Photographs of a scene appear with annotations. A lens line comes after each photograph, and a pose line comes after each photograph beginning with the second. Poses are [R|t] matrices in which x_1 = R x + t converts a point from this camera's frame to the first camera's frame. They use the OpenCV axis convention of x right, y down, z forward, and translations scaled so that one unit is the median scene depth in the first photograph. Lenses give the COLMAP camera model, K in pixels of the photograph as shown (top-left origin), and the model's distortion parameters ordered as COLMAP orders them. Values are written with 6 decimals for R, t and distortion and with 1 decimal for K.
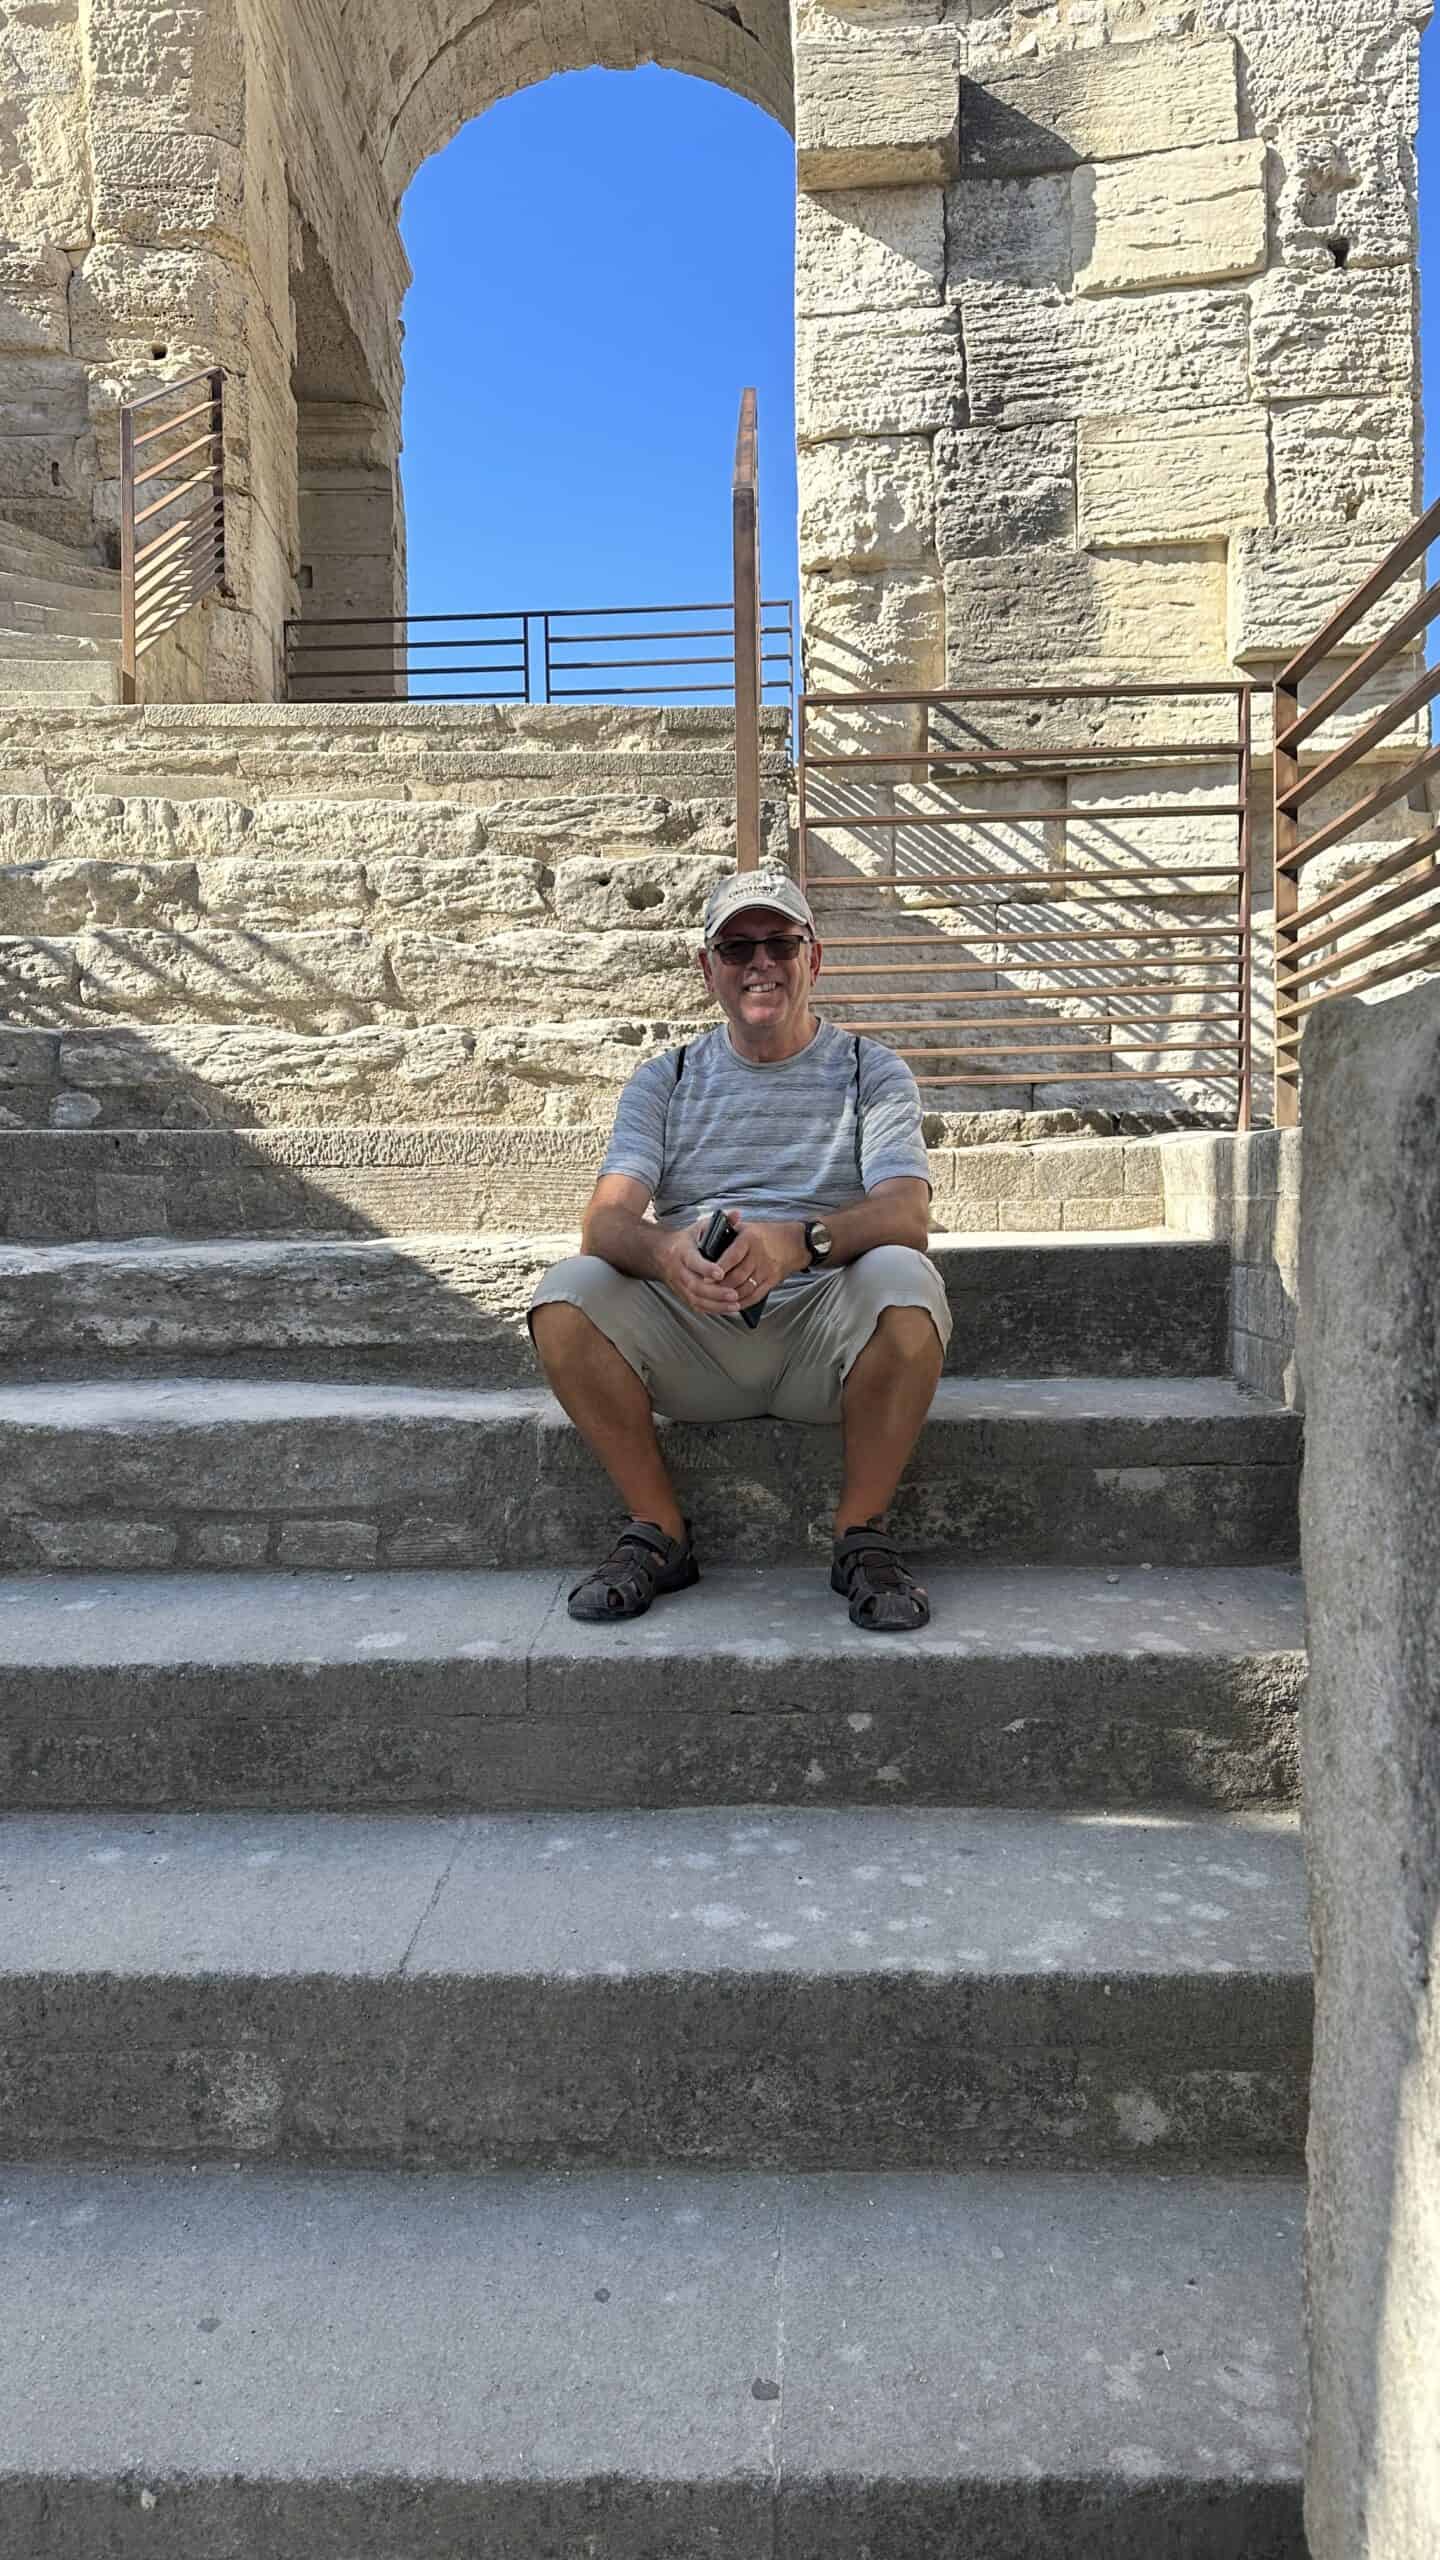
lens RADIAL K [[1738.1, 0, 720.0], [0, 1738.1, 1280.0], [0, 0, 1]] dist [0.021007, -0.021734]
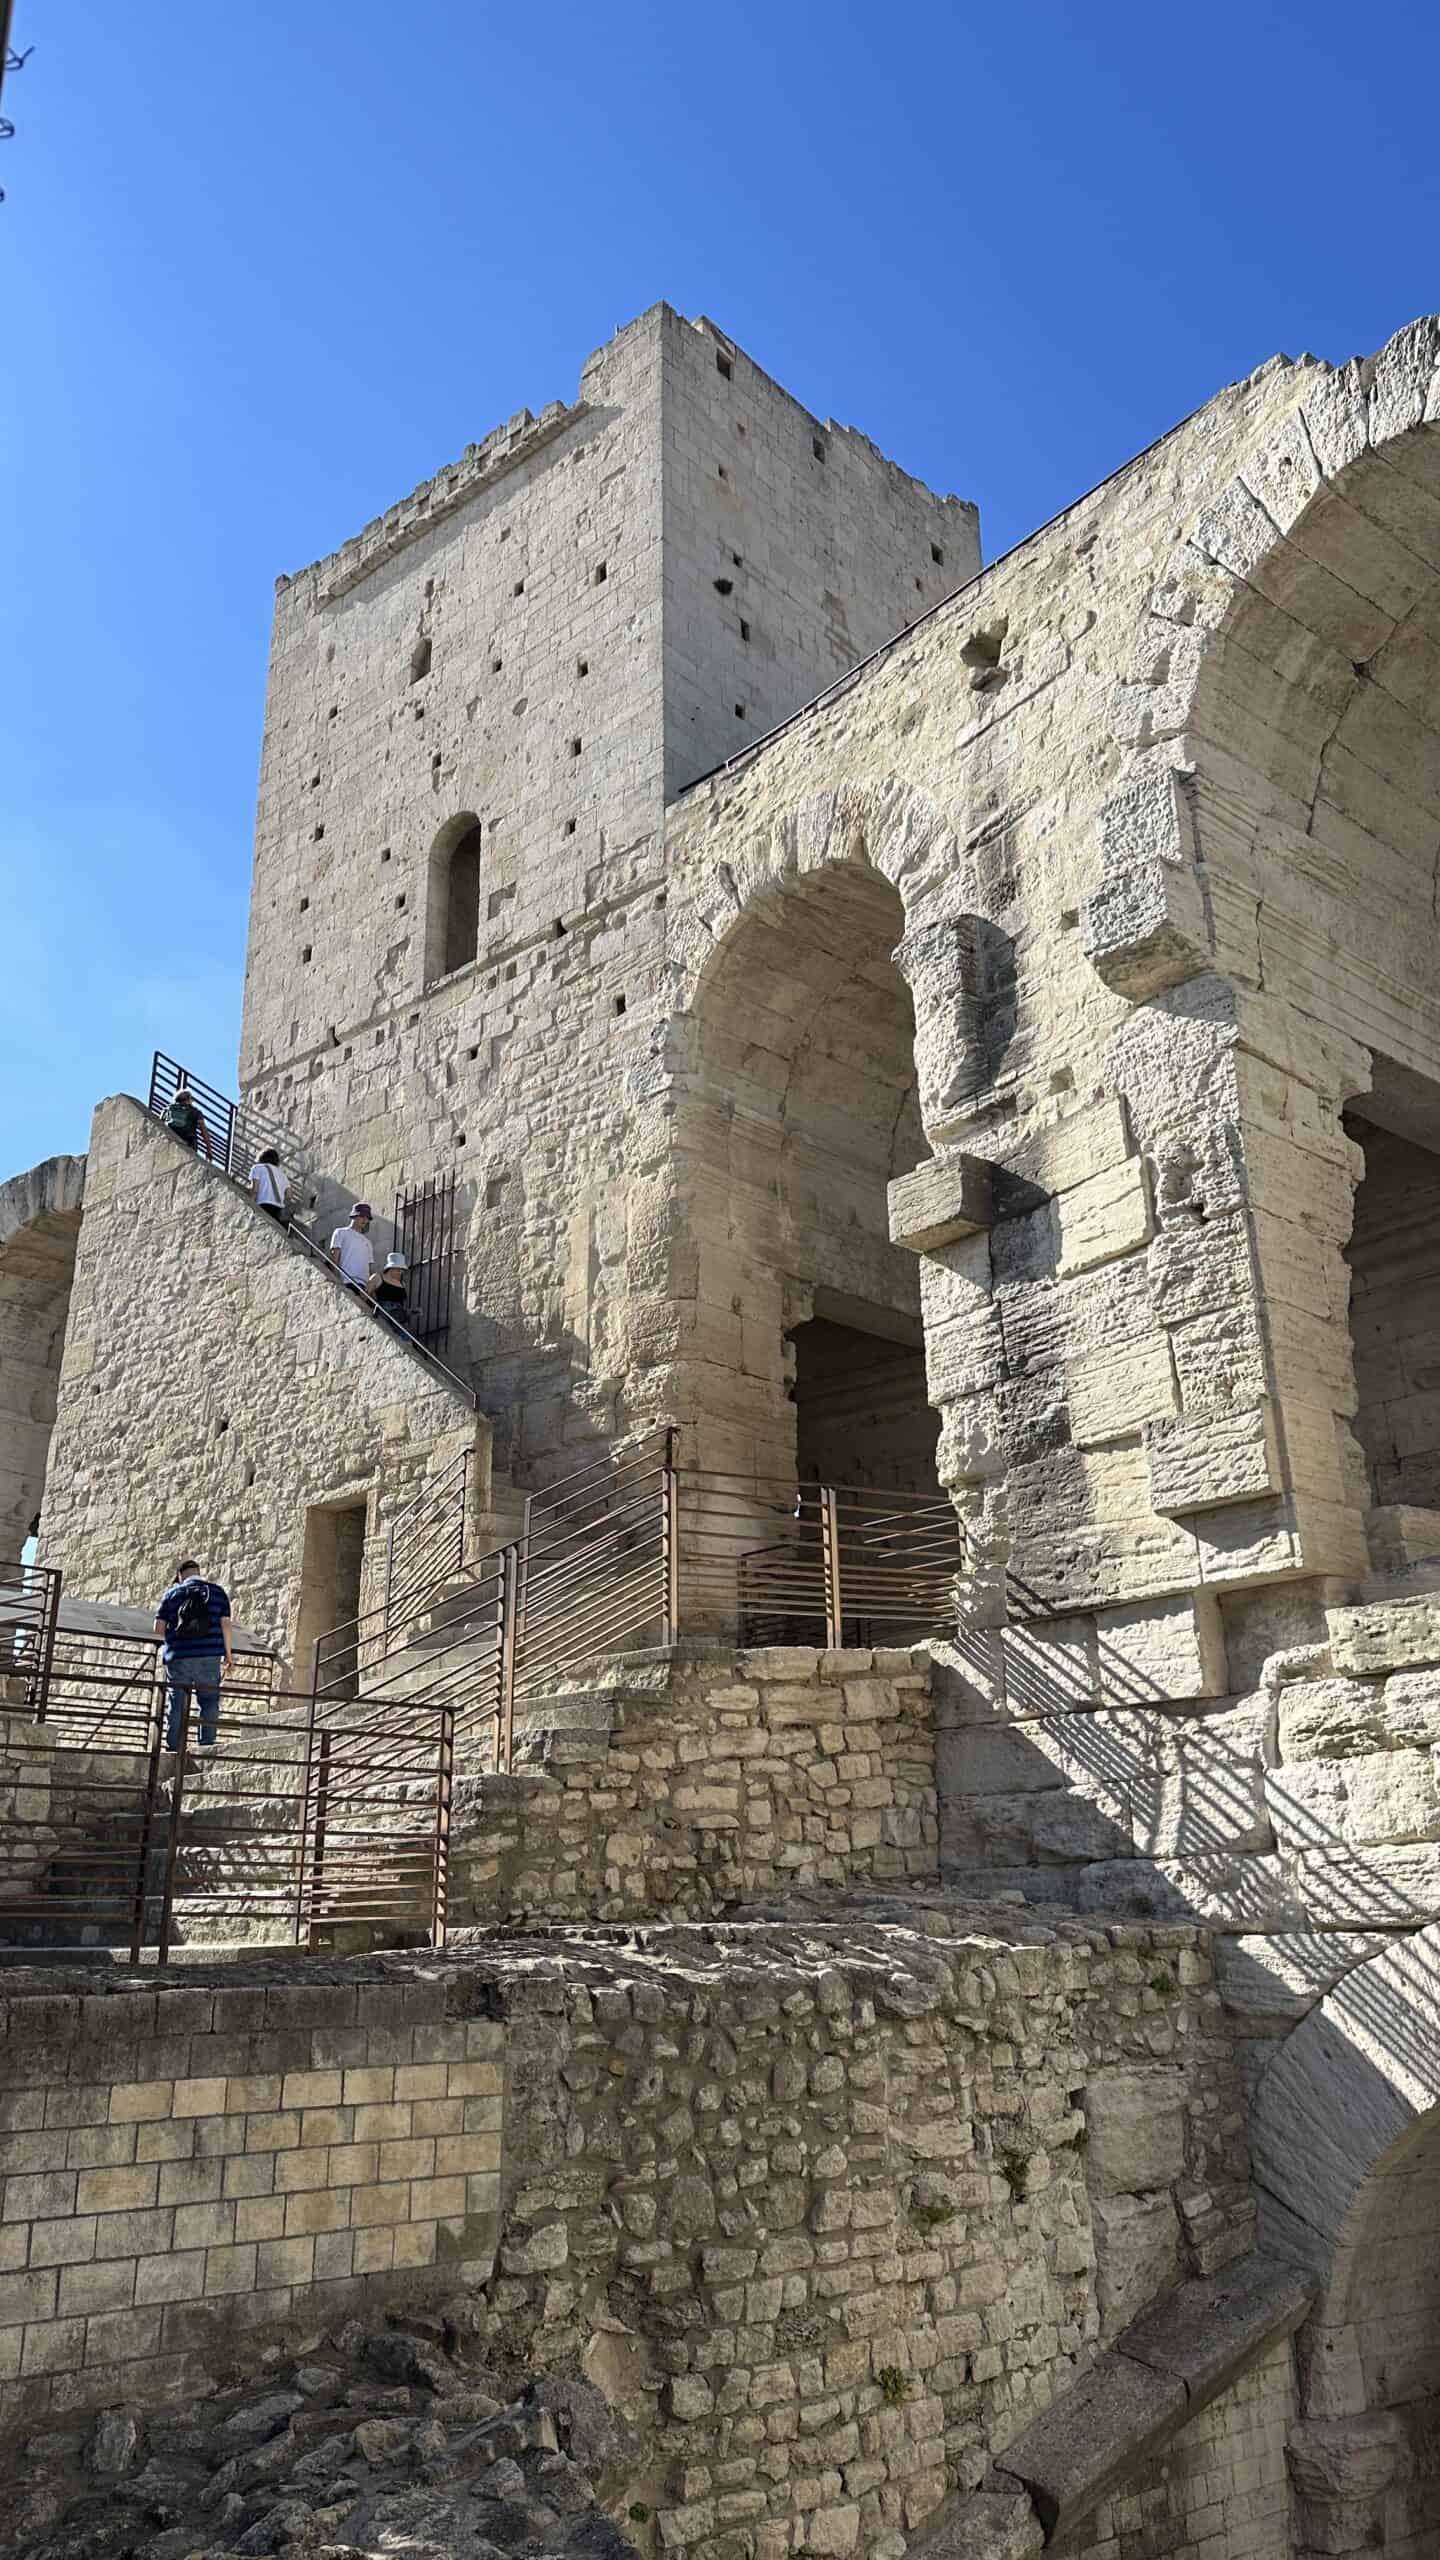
lens RADIAL K [[1738.1, 0, 720.0], [0, 1738.1, 1280.0], [0, 0, 1]] dist [0.021007, -0.021734]
pose [[0.705382, -0.237661, -0.667798, 0.957913], [-0.030094, 0.931225, -0.363199, -0.040777], [0.708188, 0.276290, 0.649718, -0.116583]]
